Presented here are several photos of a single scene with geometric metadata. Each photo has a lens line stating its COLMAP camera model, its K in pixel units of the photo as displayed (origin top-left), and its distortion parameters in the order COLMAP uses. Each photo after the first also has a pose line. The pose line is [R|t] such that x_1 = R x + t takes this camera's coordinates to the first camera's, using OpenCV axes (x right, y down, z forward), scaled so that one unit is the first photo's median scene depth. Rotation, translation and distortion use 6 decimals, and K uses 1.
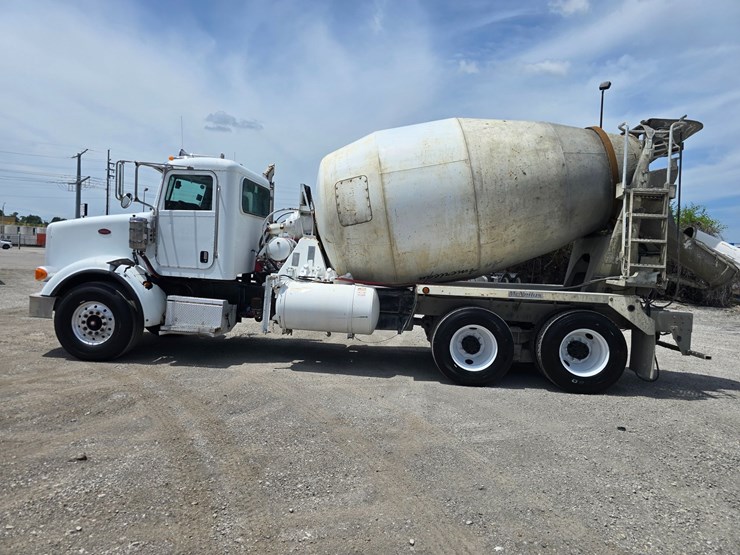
lens RADIAL K [[504.9, 0, 363.2], [0, 504.9, 279.3], [0, 0, 1]] dist [0.044674, -0.033001]
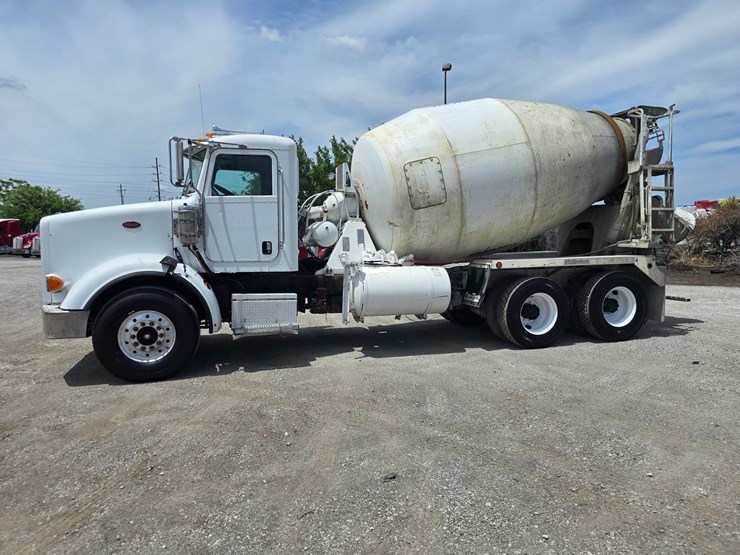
lens RADIAL K [[494.5, 0, 427.9], [0, 494.5, 269.2], [0, 0, 1]] dist [0.139382, -0.219479]
pose [[0.929927, -0.083093, 0.358233, -0.387137], [0.071081, 0.996382, 0.046595, -0.028525], [-0.360809, -0.017867, 0.932469, 0.071058]]
